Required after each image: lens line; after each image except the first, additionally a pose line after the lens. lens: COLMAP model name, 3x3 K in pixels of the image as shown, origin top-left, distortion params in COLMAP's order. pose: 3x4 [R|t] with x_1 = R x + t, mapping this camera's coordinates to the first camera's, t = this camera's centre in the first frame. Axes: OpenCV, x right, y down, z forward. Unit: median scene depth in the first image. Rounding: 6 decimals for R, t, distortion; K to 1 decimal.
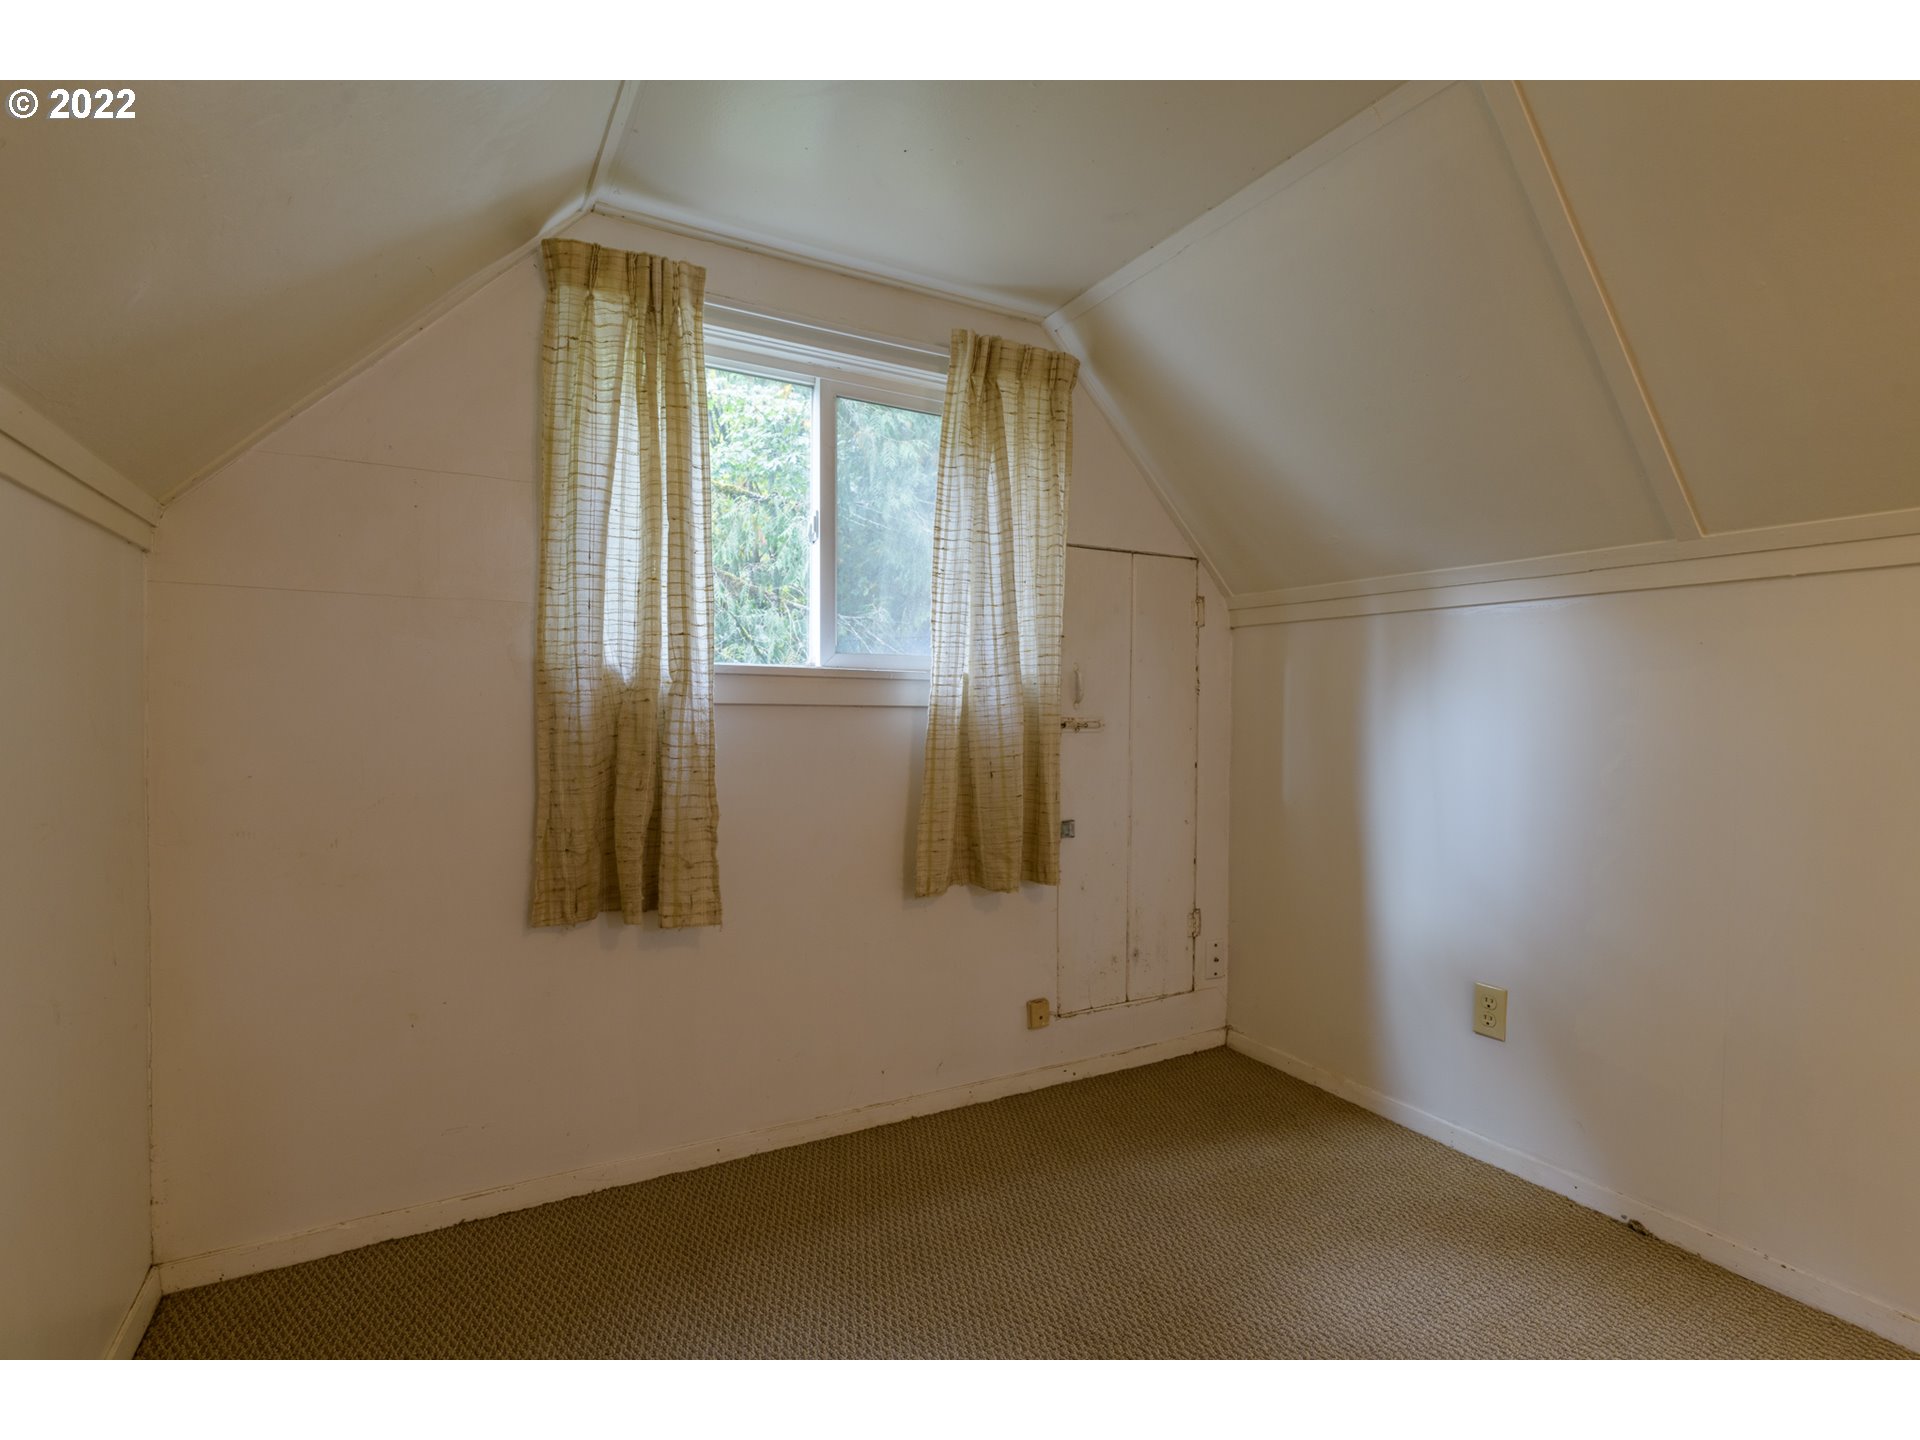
lens RADIAL K [[925.8, 0, 960.8], [0, 925.8, 722.8], [0, 0, 1]] dist [-0.000454, 0.000533]
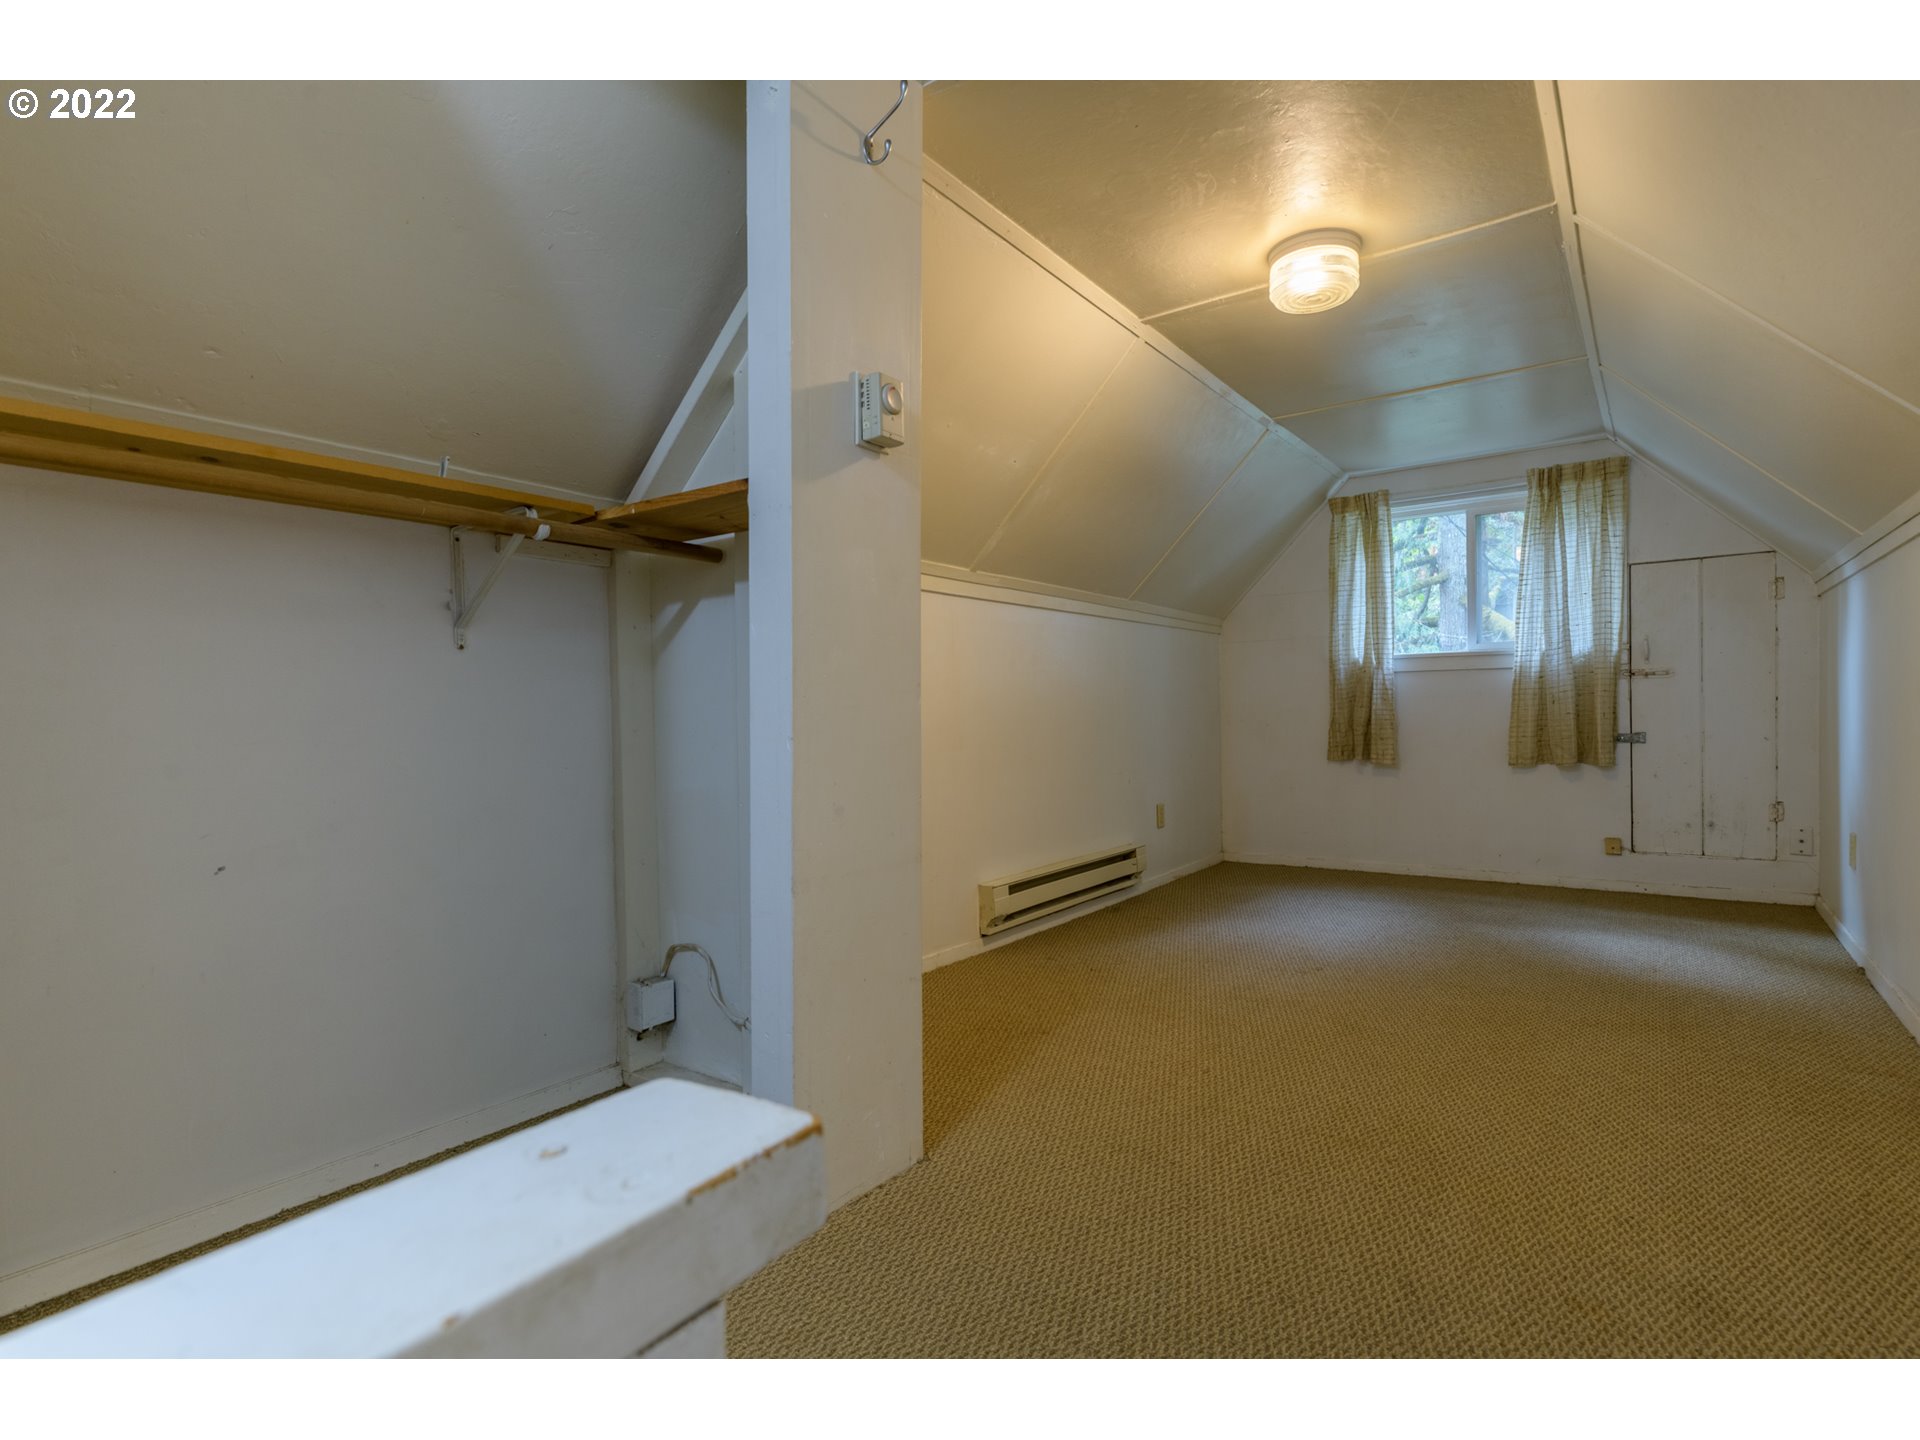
lens RADIAL K [[925.8, 0, 960.8], [0, 925.8, 722.8], [0, 0, 1]] dist [-0.000454, 0.000533]
pose [[0.399786, -0.007232, -0.916580, 1.289751], [0.003263, 0.999974, -0.006467, 0.108328], [0.916603, -0.000405, 0.399799, -0.849969]]
